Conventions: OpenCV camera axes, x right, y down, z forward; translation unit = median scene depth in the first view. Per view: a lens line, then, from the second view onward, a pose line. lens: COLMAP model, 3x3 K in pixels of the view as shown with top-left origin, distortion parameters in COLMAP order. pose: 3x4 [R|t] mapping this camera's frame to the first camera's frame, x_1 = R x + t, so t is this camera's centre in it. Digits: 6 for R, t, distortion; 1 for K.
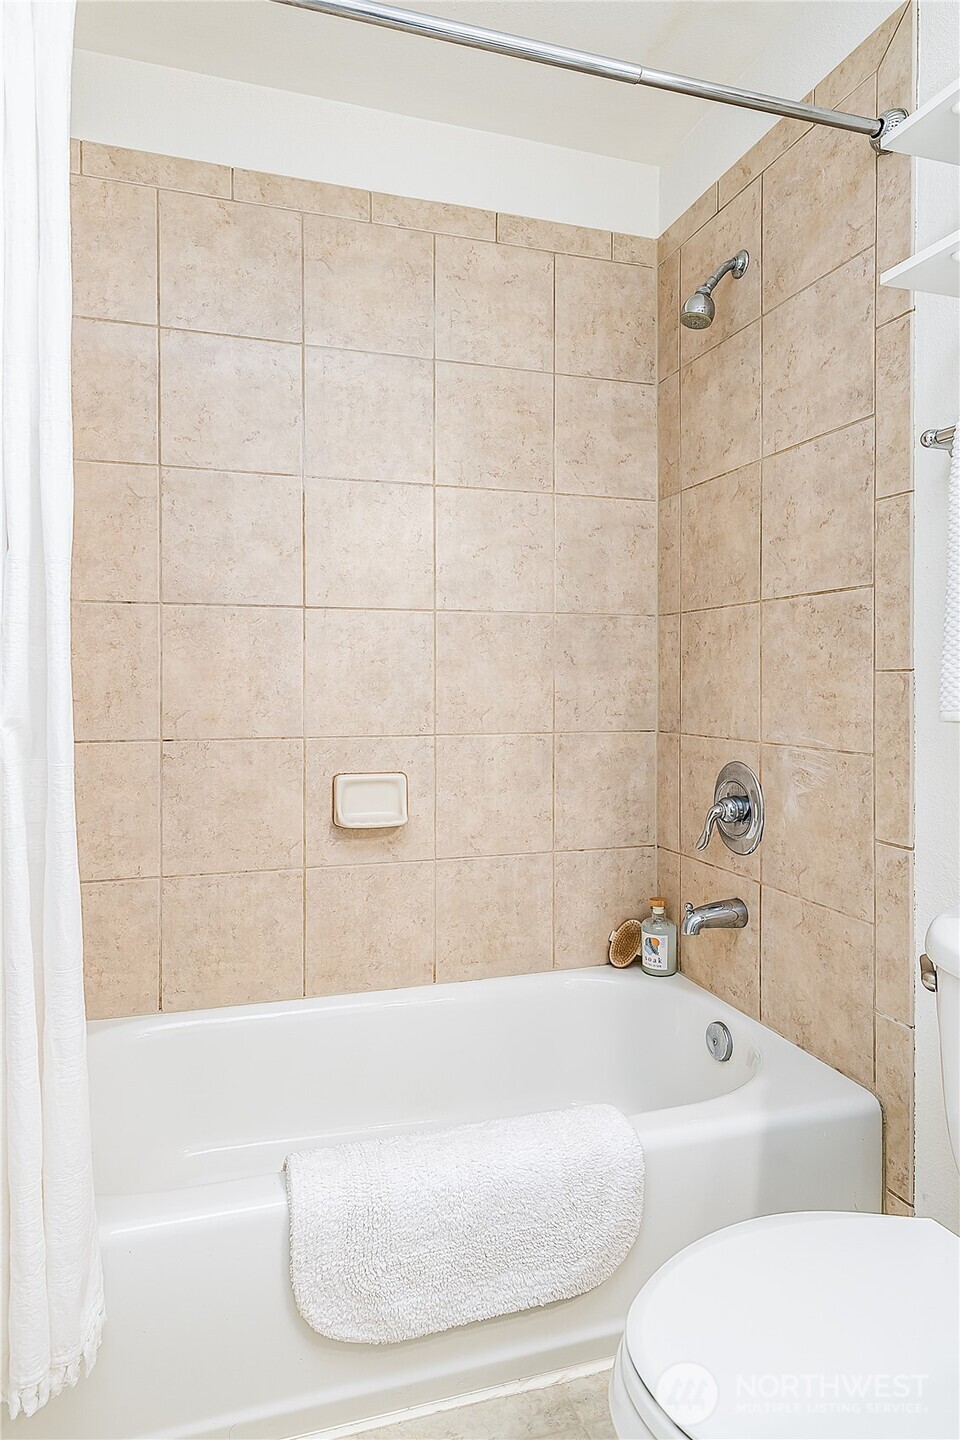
lens RADIAL K [[794.0, 0, 434.0], [0, 794.0, 679.1], [0, 0, 1]] dist [0.014446, -0.001609]
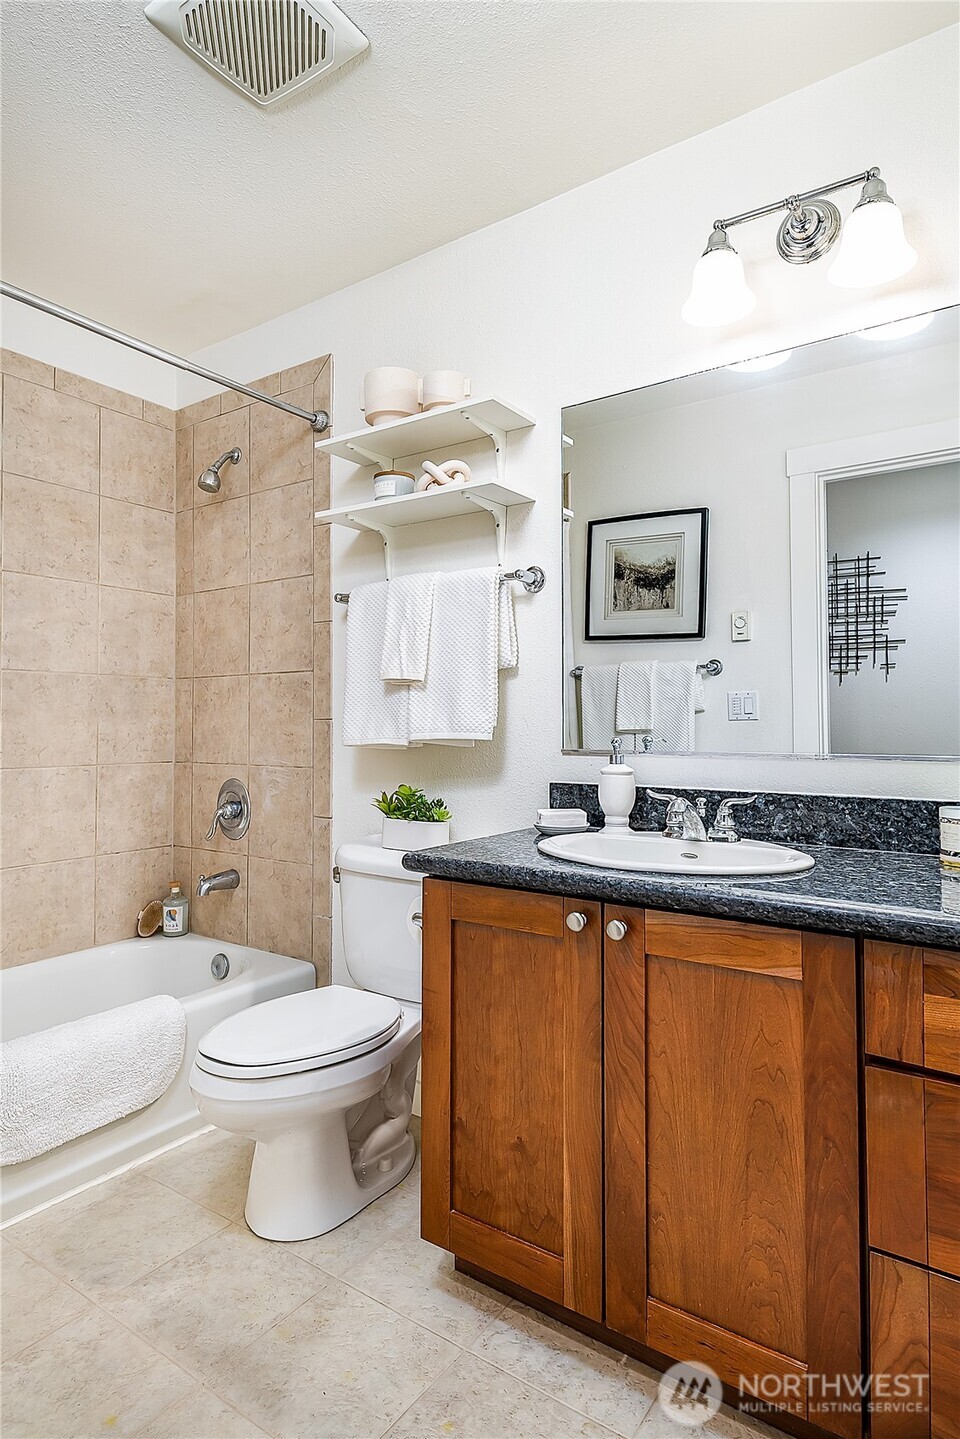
lens RADIAL K [[794.1, 0, 480.0], [0, 794.1, 719.5], [0, 0, 1]] dist [0.002619, 0.000551]
pose [[0.760810, 0.004623, 0.648958, -0.228886], [-0.000113, 0.999976, -0.006991, 0.001389], [-0.648975, 0.005245, 0.760792, -0.429578]]
